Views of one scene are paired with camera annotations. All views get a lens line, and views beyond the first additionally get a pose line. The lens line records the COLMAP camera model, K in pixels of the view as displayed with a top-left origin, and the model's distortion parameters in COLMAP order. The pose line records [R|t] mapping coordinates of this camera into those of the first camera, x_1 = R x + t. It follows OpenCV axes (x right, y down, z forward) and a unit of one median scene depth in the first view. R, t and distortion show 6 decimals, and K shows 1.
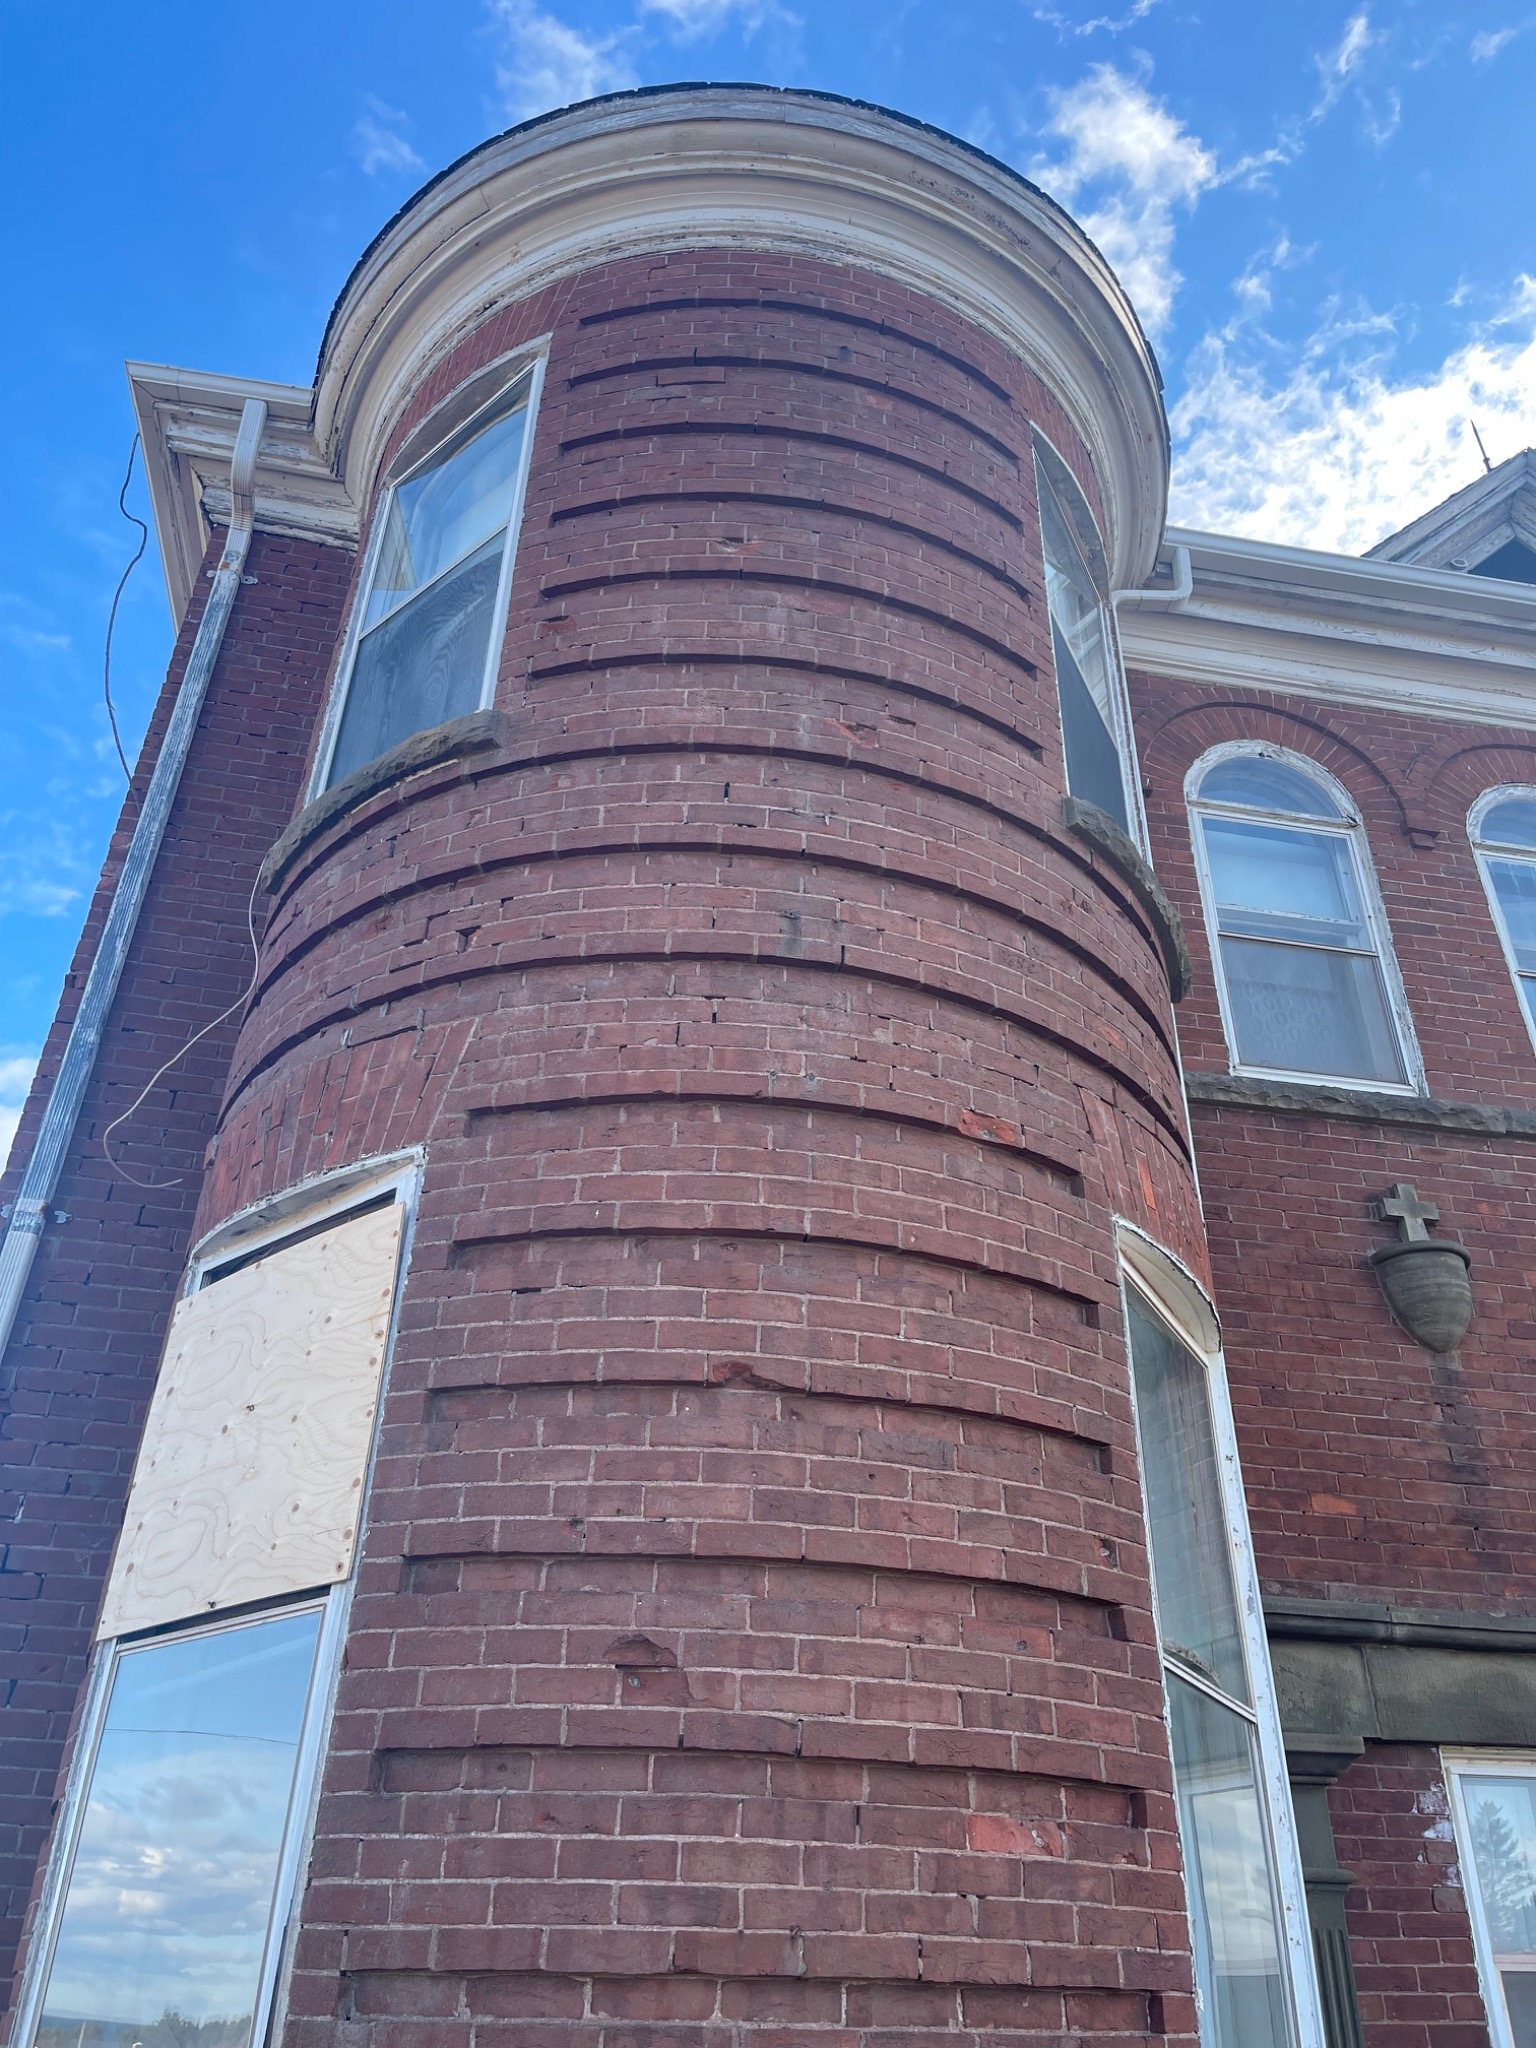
lens RADIAL K [[1551.7, 0, 768.0], [0, 1551.7, 1024.0], [0, 0, 1]] dist [0.095800, -0.125317]
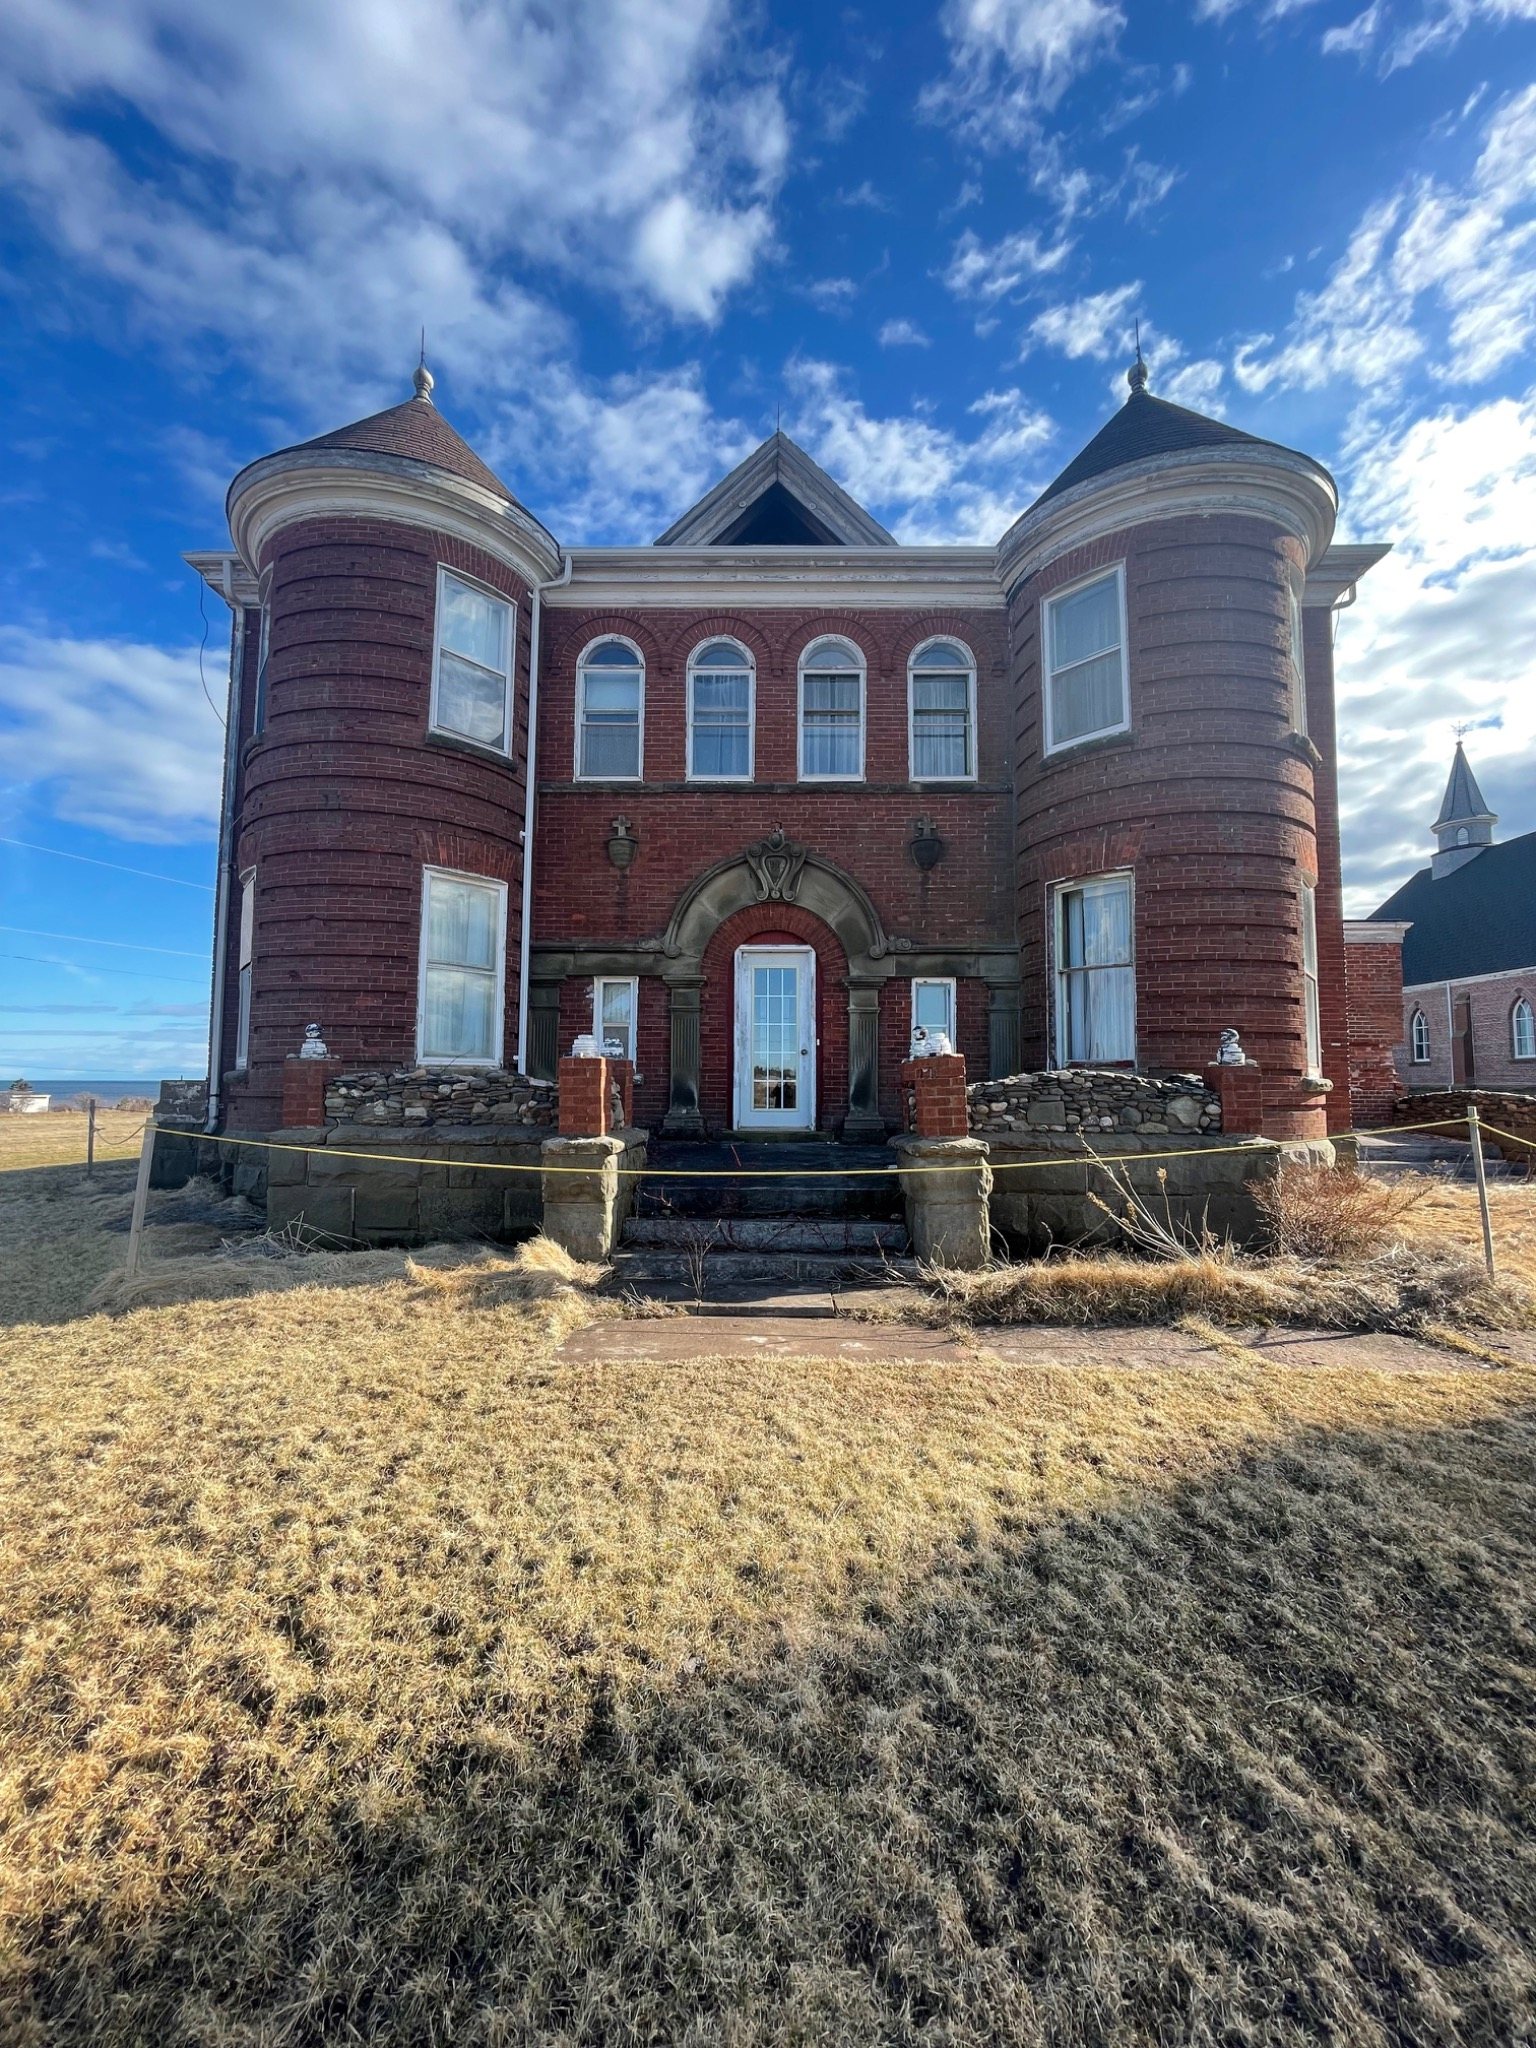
lens RADIAL K [[852.0, 0, 797.6], [0, 852.0, 1031.6], [0, 0, 1]] dist [0.000037, -0.000059]
pose [[0.980702, -0.024614, -0.193953, 1.328781], [0.116158, 0.871325, 0.476761, -0.366730], [0.157261, -0.490089, 0.857369, -0.787974]]
